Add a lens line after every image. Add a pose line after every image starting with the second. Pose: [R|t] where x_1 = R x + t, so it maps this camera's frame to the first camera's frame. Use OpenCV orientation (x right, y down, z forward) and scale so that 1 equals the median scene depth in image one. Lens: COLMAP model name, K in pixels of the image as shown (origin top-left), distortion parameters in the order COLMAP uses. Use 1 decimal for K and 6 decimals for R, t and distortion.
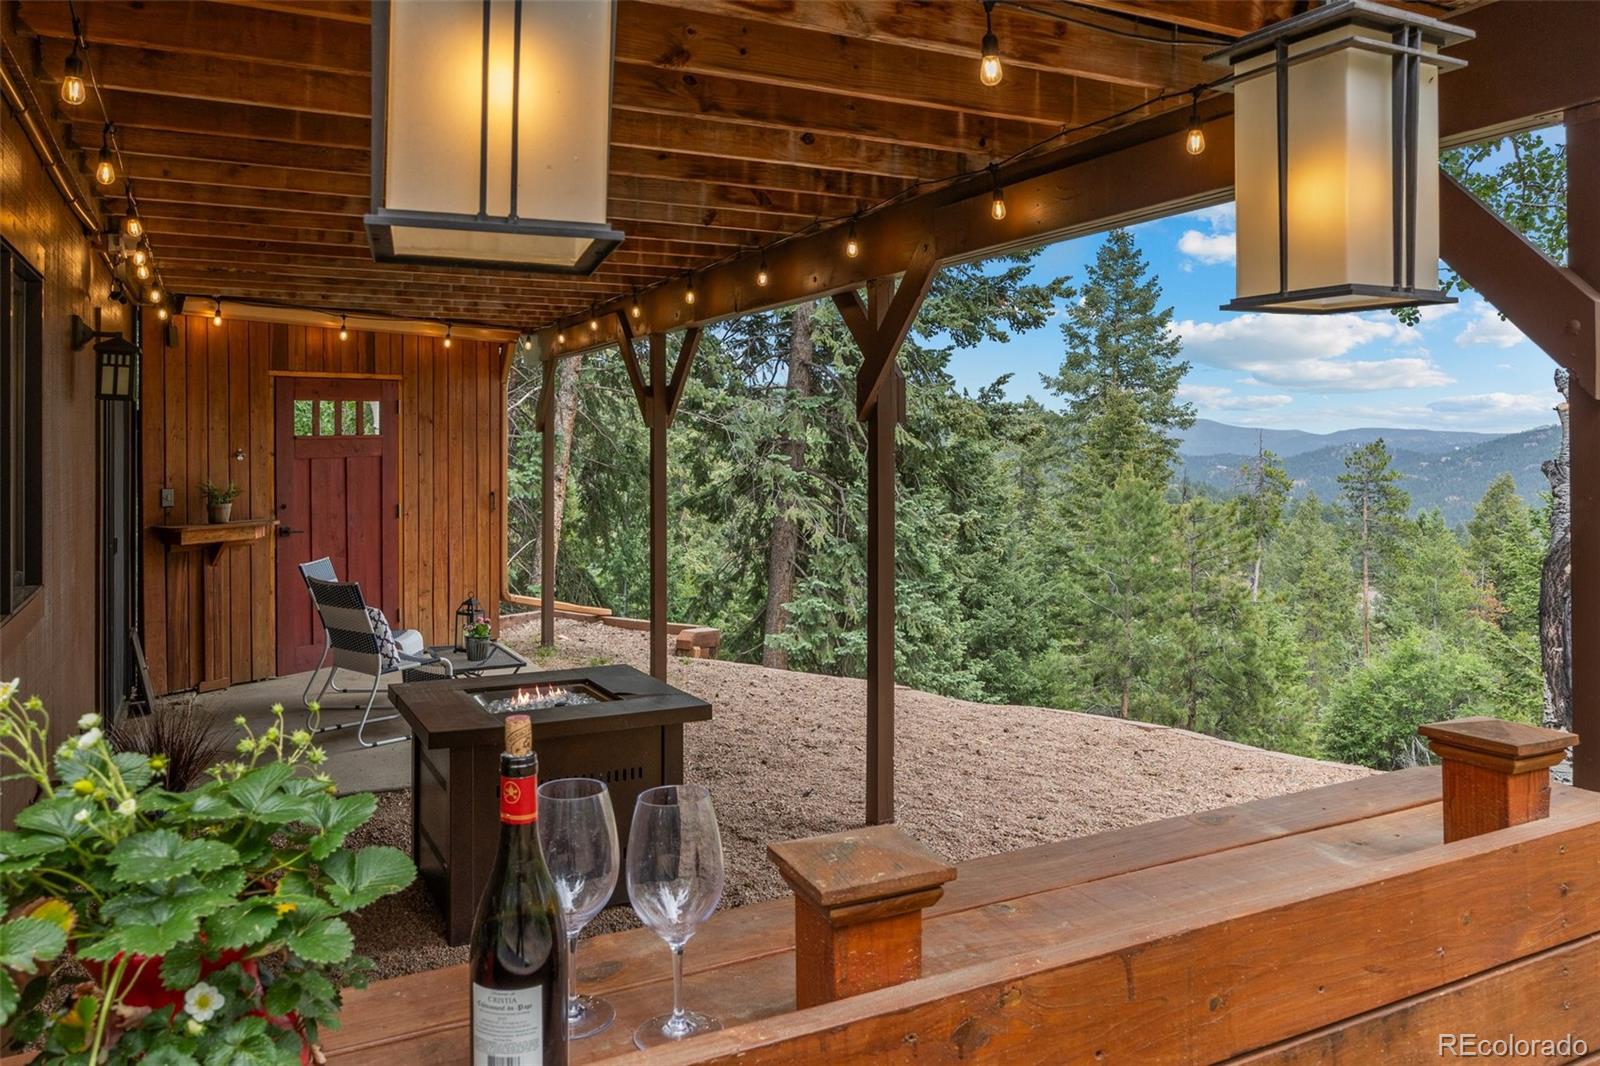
lens RADIAL K [[1170.4, 0, 798.6], [0, 1170.4, 439.3], [0, 0, 1]] dist [0.006356, 0.005158]
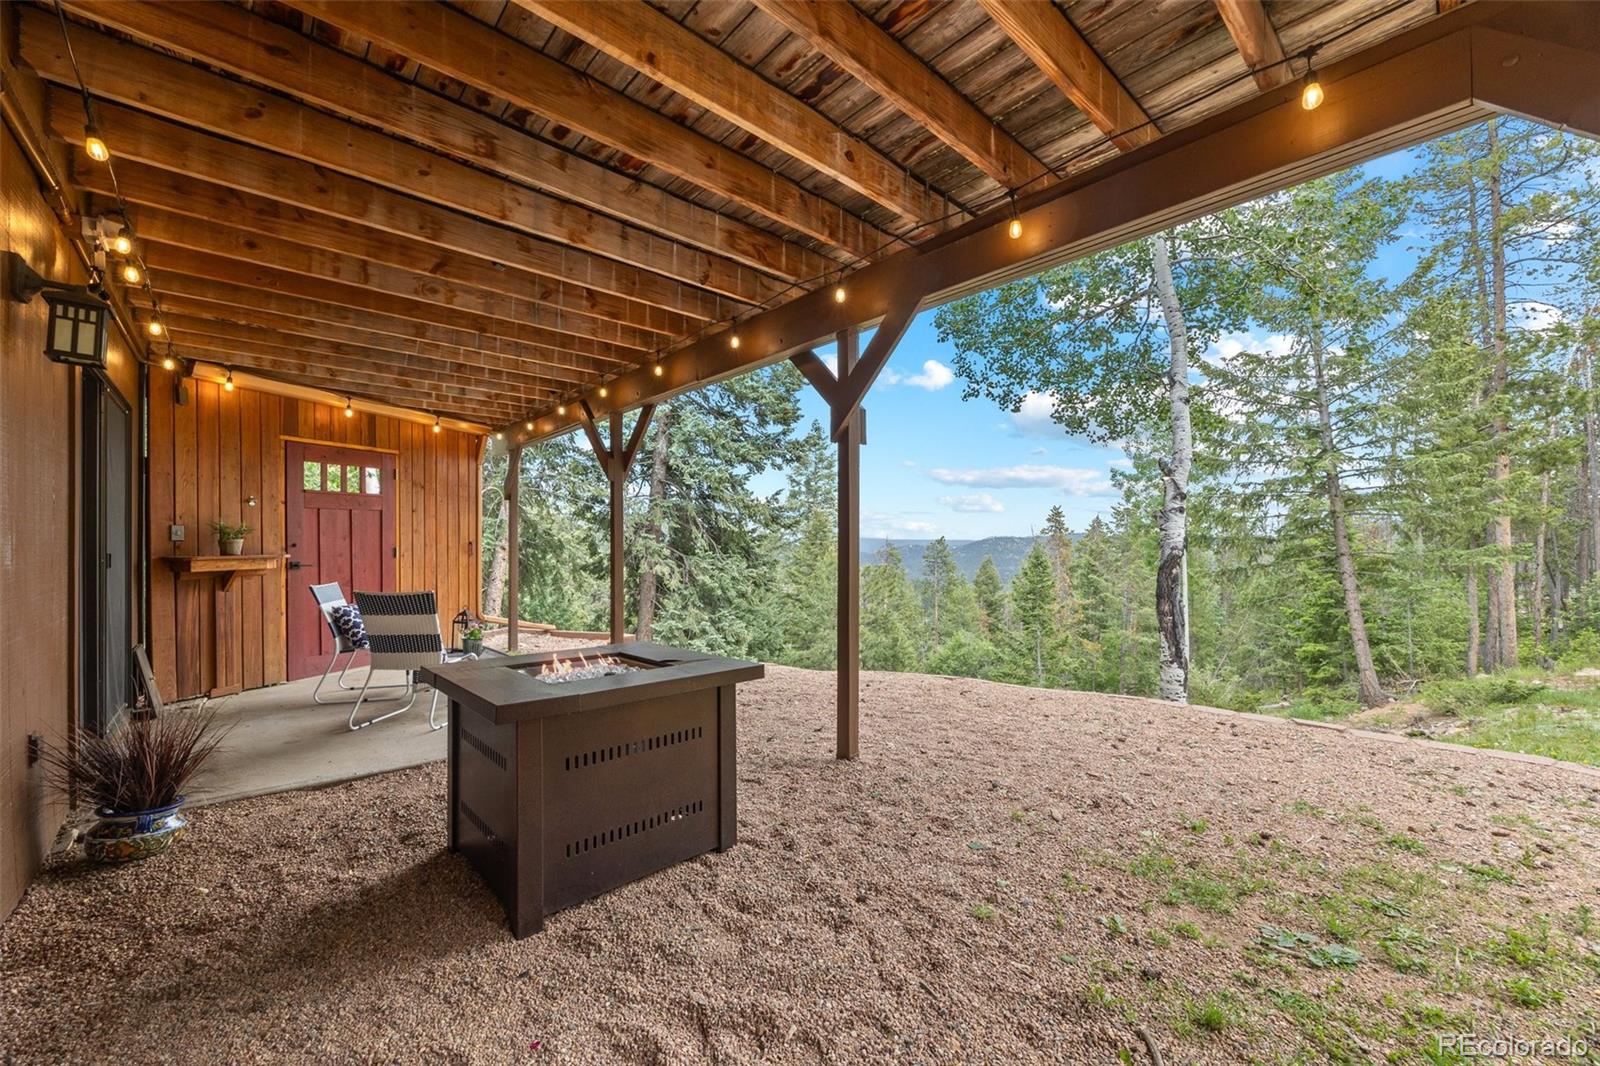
lens RADIAL K [[624.4, 0, 797.4], [0, 624.4, 542.1], [0, 0, 1]] dist [0.007403, -0.000481]
pose [[0.964662, -0.000894, 0.263488, -0.096397], [0.001526, 0.999996, -0.002196, 0.055544], [-0.263485, 0.002521, 0.964660, 0.210242]]
